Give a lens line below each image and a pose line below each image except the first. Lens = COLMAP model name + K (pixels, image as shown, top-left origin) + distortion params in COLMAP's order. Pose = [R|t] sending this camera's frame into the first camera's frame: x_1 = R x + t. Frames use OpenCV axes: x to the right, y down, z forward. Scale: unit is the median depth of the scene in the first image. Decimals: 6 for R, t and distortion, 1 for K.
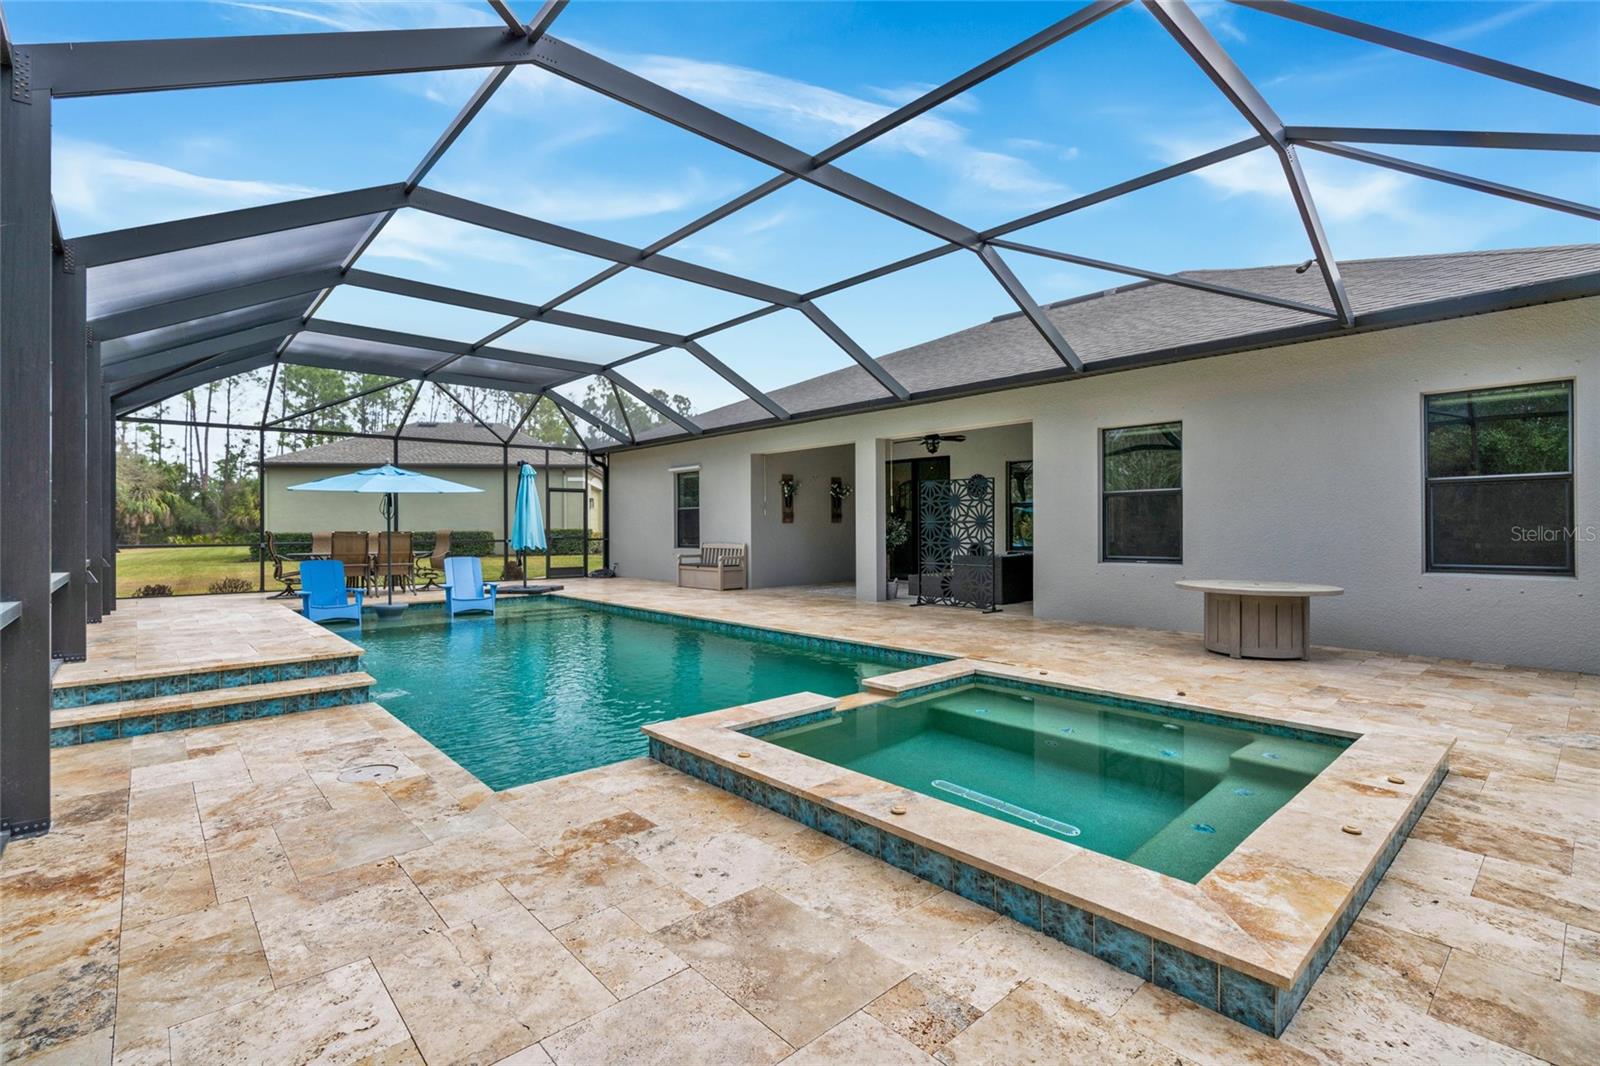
lens RADIAL K [[728.6, 0, 783.2], [0, 728.6, 523.0], [0, 0, 1]] dist [-0.010674, 0.002725]
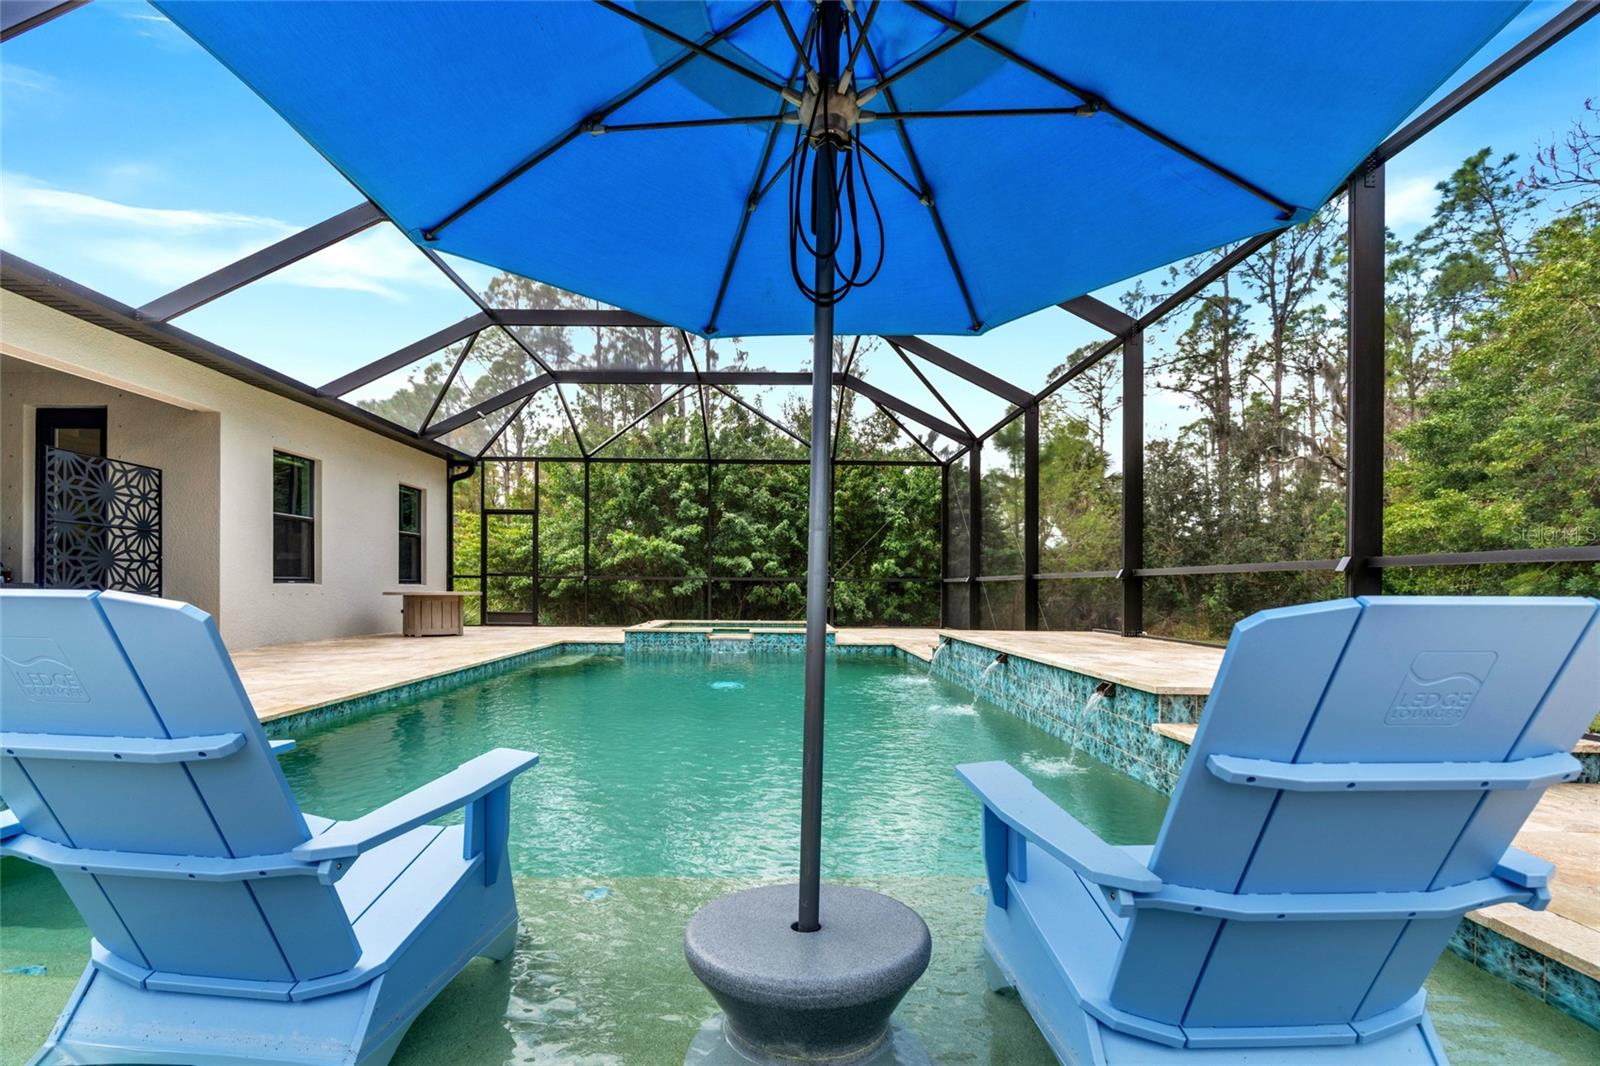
lens RADIAL K [[728.6, 0, 773.1], [0, 728.6, 600.2], [0, 0, 1]] dist [-0.010674, 0.002725]
pose [[-0.761526, -0.009036, 0.648071, -0.585965], [-0.006390, 0.999959, 0.006433, 0.053410], [-0.648103, 0.000758, -0.761553, 1.067005]]
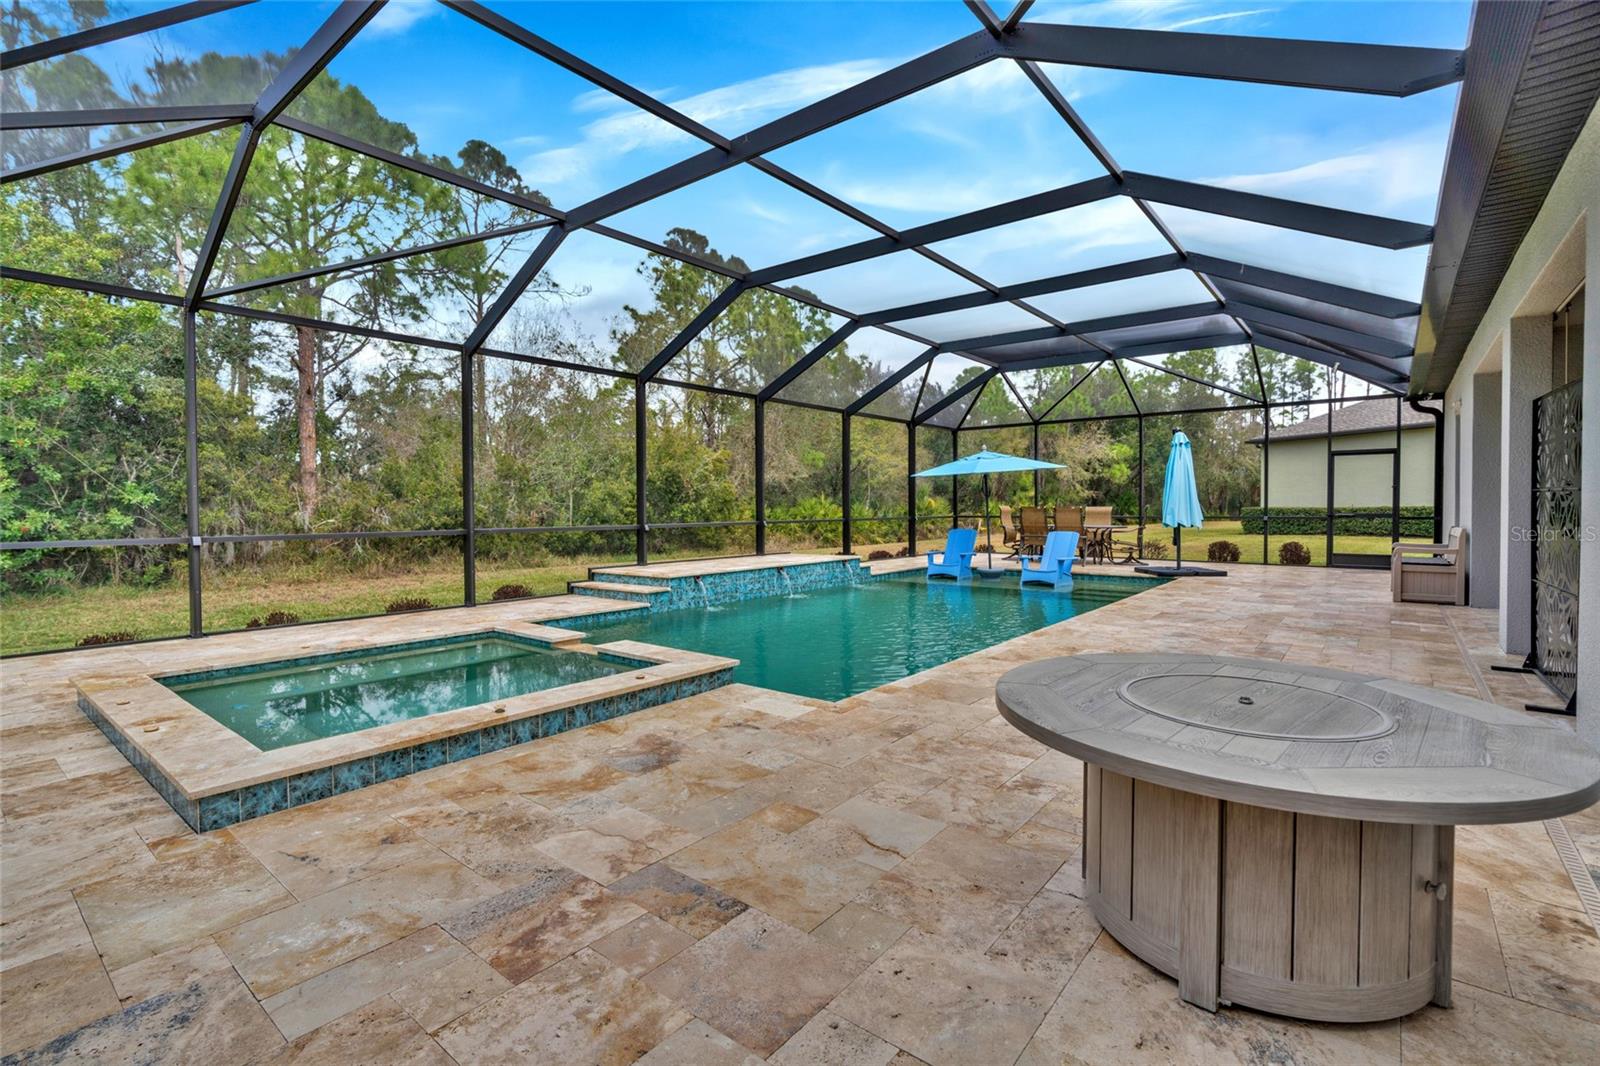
lens RADIAL K [[728.6, 0, 796.3], [0, 728.6, 521.5], [0, 0, 1]] dist [-0.010674, 0.002725]
pose [[0.169567, 0.023348, -0.985242, 0.563860], [0.011334, 0.999607, 0.025639, 0.002212], [0.985453, -0.015515, 0.169236, 0.478431]]
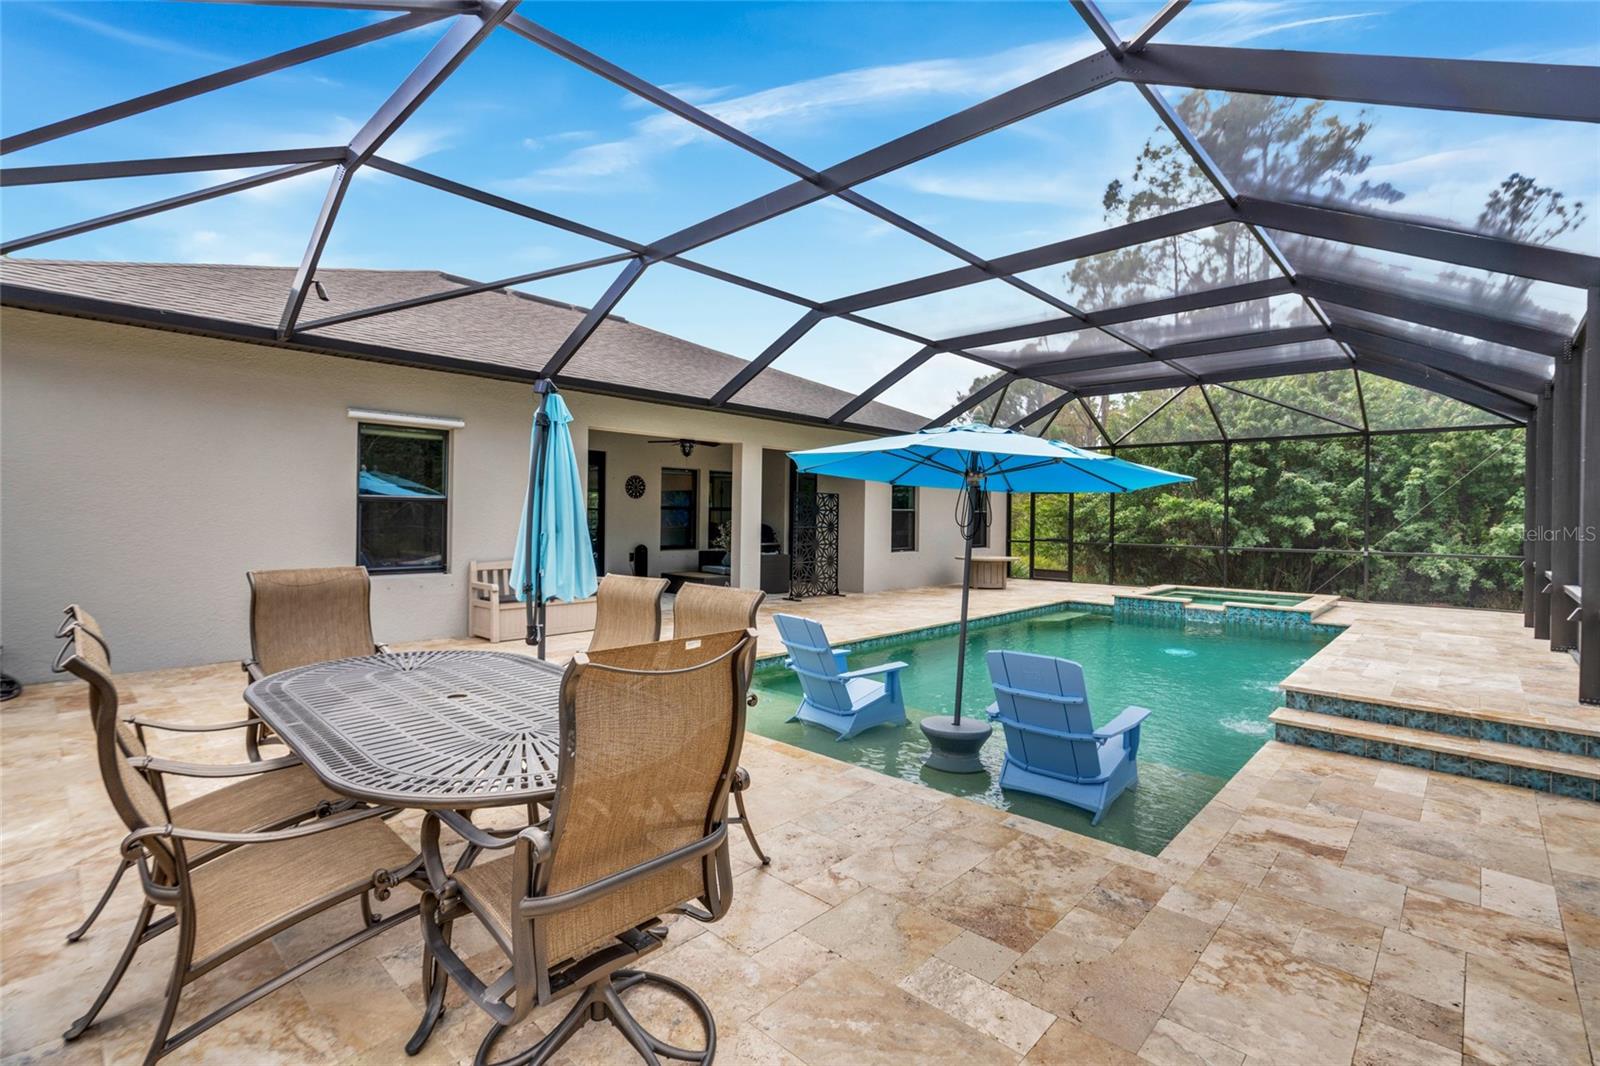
lens RADIAL K [[728.6, 0, 801.5], [0, 728.6, 532.3], [0, 0, 1]] dist [-0.010674, 0.002725]
pose [[-0.093452, -0.017204, 0.995475, -0.946749], [-0.013498, 0.999781, 0.016012, -0.011881], [-0.995532, -0.011940, -0.093663, 1.101410]]
